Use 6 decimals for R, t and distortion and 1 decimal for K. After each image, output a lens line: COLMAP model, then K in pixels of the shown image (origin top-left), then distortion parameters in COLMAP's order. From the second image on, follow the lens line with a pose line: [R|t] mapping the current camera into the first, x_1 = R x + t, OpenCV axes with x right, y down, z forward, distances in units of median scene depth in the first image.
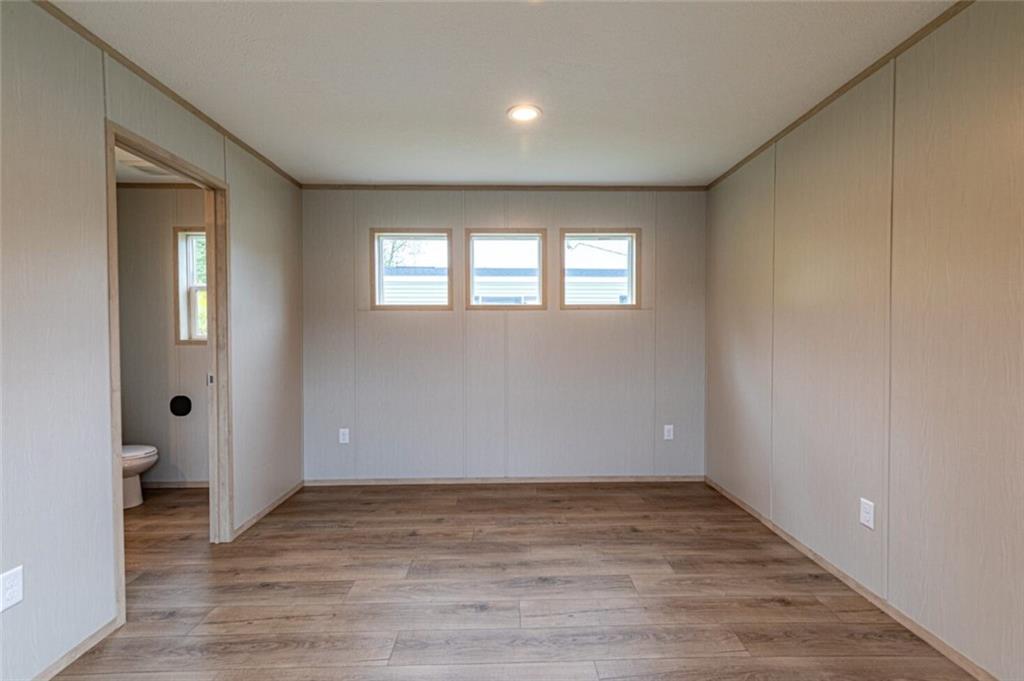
lens RADIAL K [[464.2, 0, 514.5], [0, 464.2, 354.3], [0, 0, 1]] dist [0.006727, -0.001714]
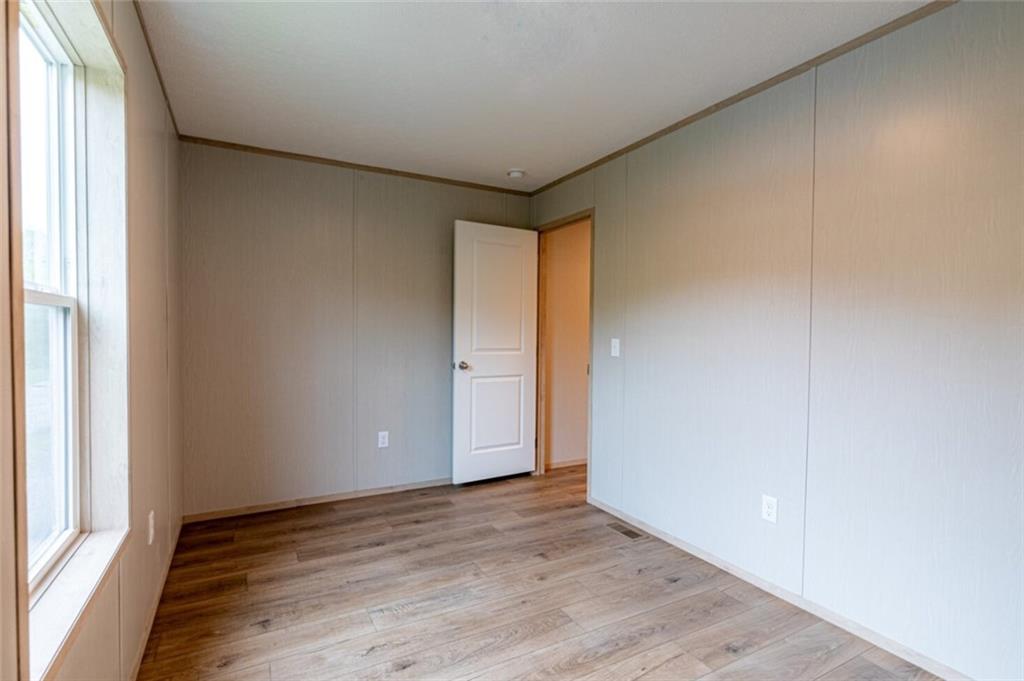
lens RADIAL K [[488.0, 0, 510.0], [0, 488.0, 339.0], [0, 0, 1]] dist [-0.010856, 0.001955]
pose [[-0.890744, 0.002330, -0.454500, 0.474027], [-0.023062, 0.998467, 0.050316, -0.049469], [0.453921, 0.055301, -0.889324, 1.055375]]
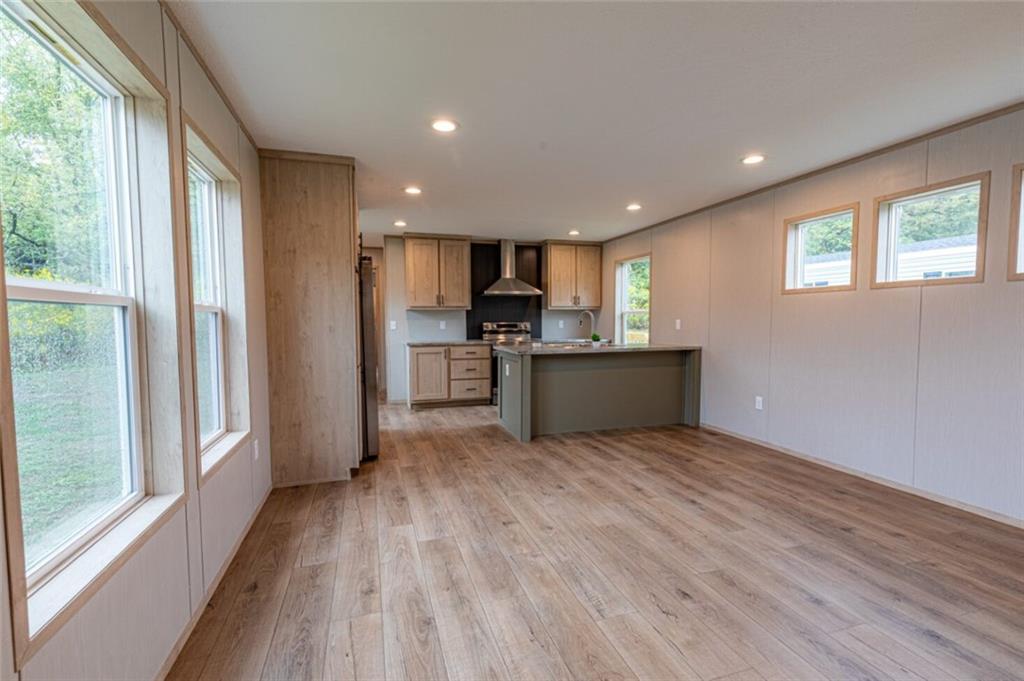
lens RADIAL K [[464.2, 0, 515.7], [0, 464.2, 343.9], [0, 0, 1]] dist [0.006727, -0.001714]
pose [[0.284849, 0.057504, -0.956846, 0.861593], [-0.037991, 0.998092, 0.048673, -0.008344], [0.957819, 0.022487, 0.286491, 0.089623]]
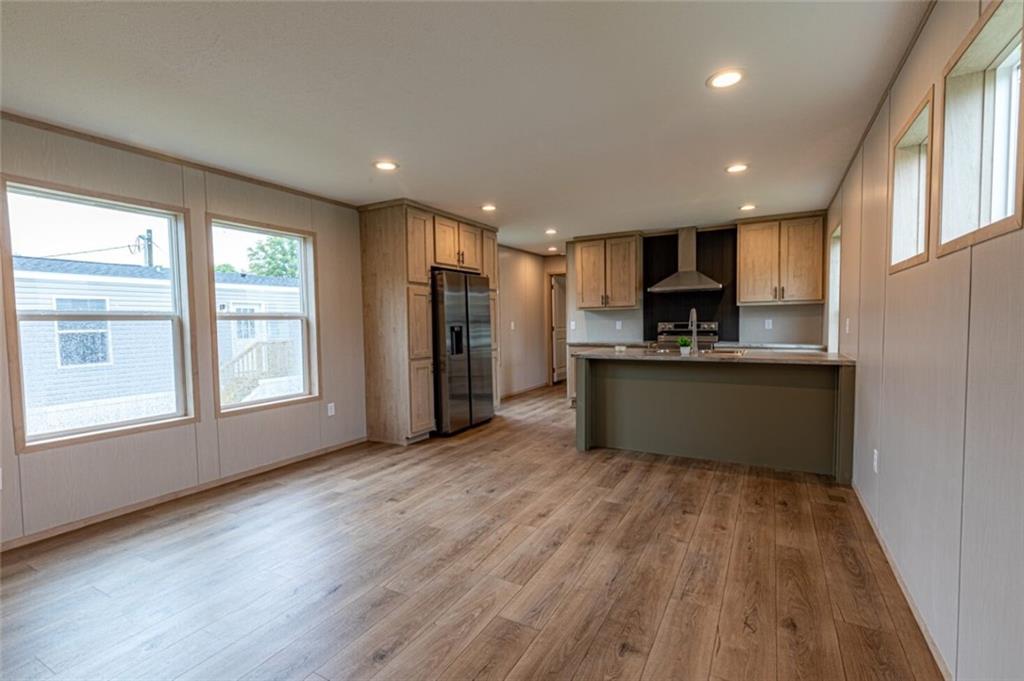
lens RADIAL K [[464.2, 0, 515.3], [0, 464.2, 344.9], [0, 0, 1]] dist [0.006727, -0.001714]
pose [[-0.501002, 0.060497, -0.863329, 0.758353], [-0.017299, 0.996655, 0.079878, -0.050433], [0.865274, 0.054953, -0.498279, 1.060048]]
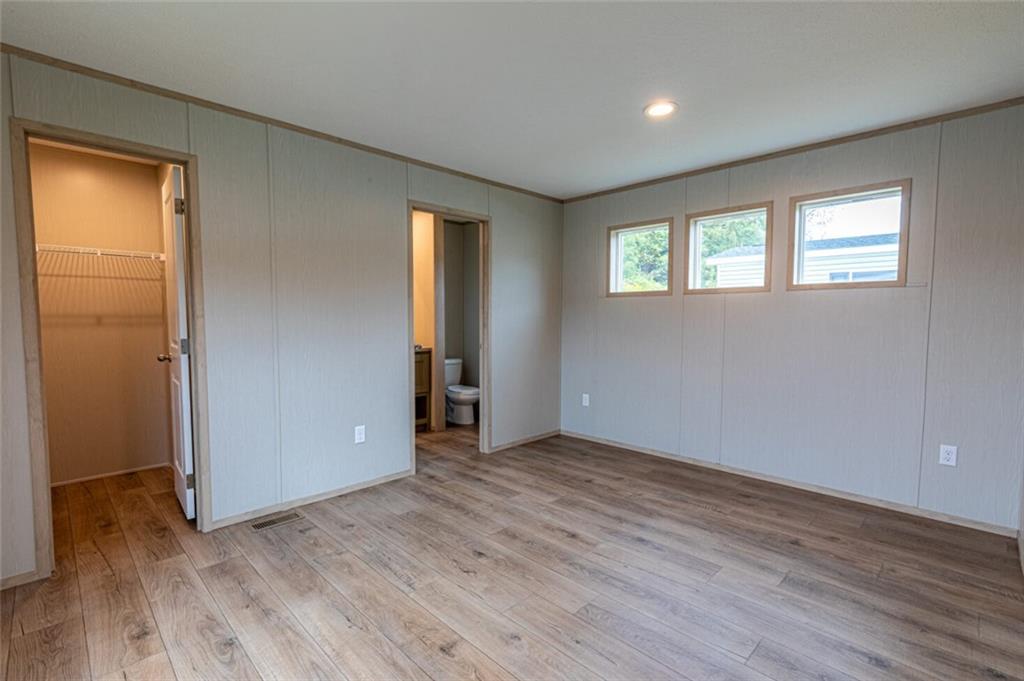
lens RADIAL K [[464.2, 0, 515.0], [0, 464.2, 353.1], [0, 0, 1]] dist [0.006727, -0.001714]
pose [[0.693195, 0.060294, -0.718224, 0.461833], [-0.036011, 0.998148, 0.049037, -0.002528], [0.719850, -0.008128, 0.694082, 0.012723]]
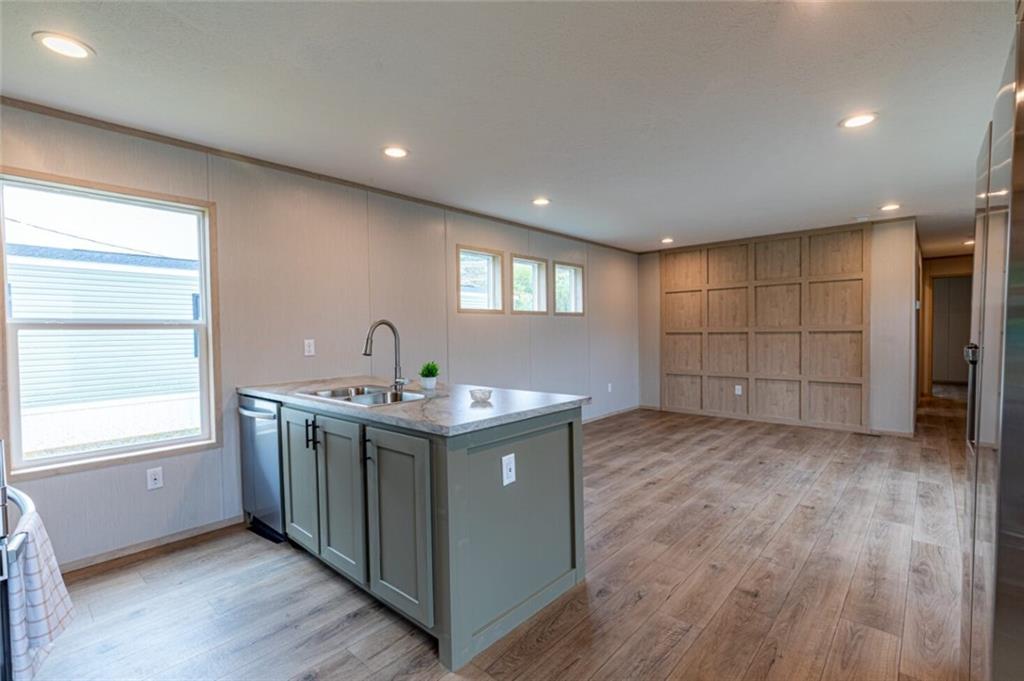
lens RADIAL K [[464.2, 0, 515.2], [0, 464.2, 344.4], [0, 0, 1]] dist [0.006727, -0.001714]
pose [[0.683846, -0.023440, 0.729250, -1.139118], [0.041633, 0.999109, -0.006927, 0.001493], [-0.728437, 0.035098, 0.684213, 0.096071]]
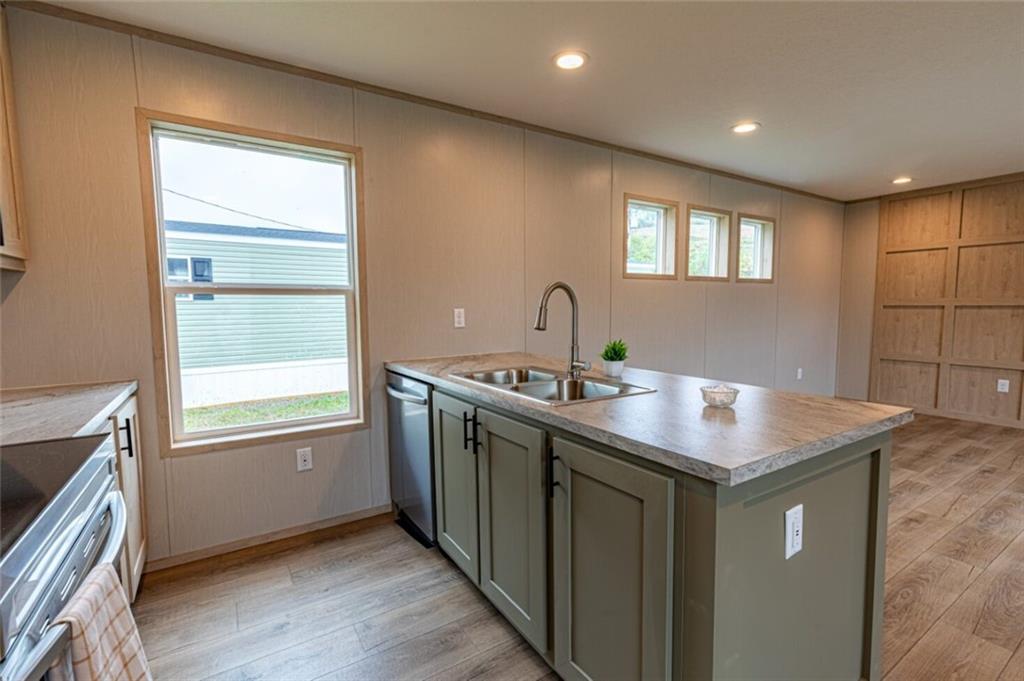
lens RADIAL K [[464.2, 0, 515.8], [0, 464.2, 345.3], [0, 0, 1]] dist [0.006727, -0.001714]
pose [[0.851764, -0.044106, 0.522066, -1.068104], [0.023282, 0.998652, 0.046385, -0.004582], [-0.523408, -0.027354, 0.851643, 0.337525]]
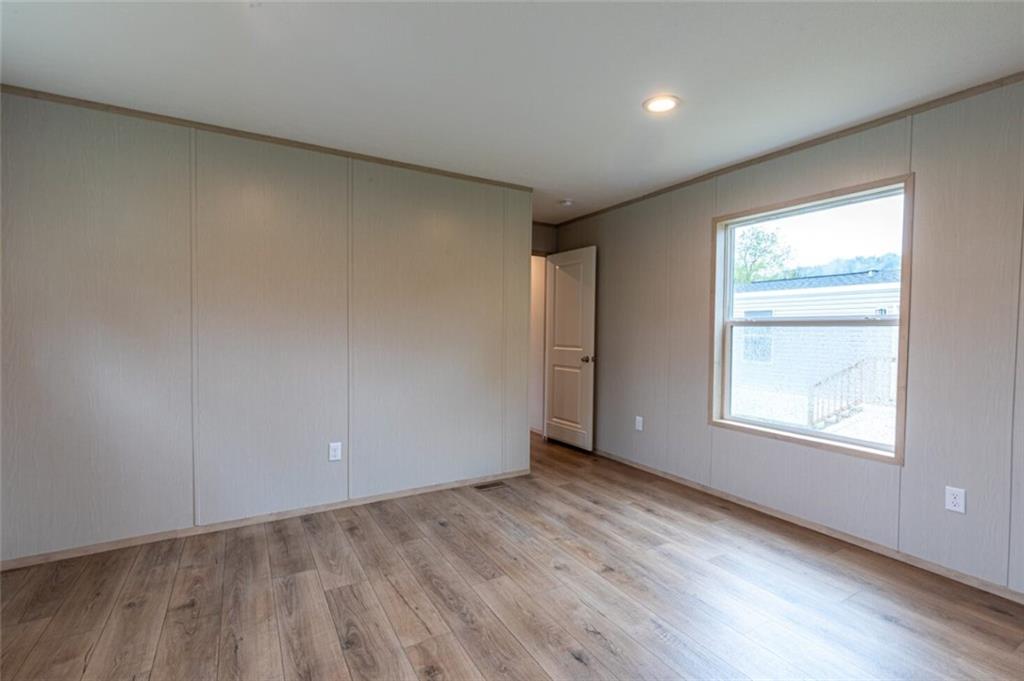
lens RADIAL K [[464.2, 0, 515.8], [0, 464.2, 331.4], [0, 0, 1]] dist [0.006727, -0.001714]
pose [[-0.490998, 0.000868, 0.871160, -0.559815], [0.033505, 0.999278, 0.017888, -0.033670], [-0.870516, 0.037971, -0.490673, 0.827239]]
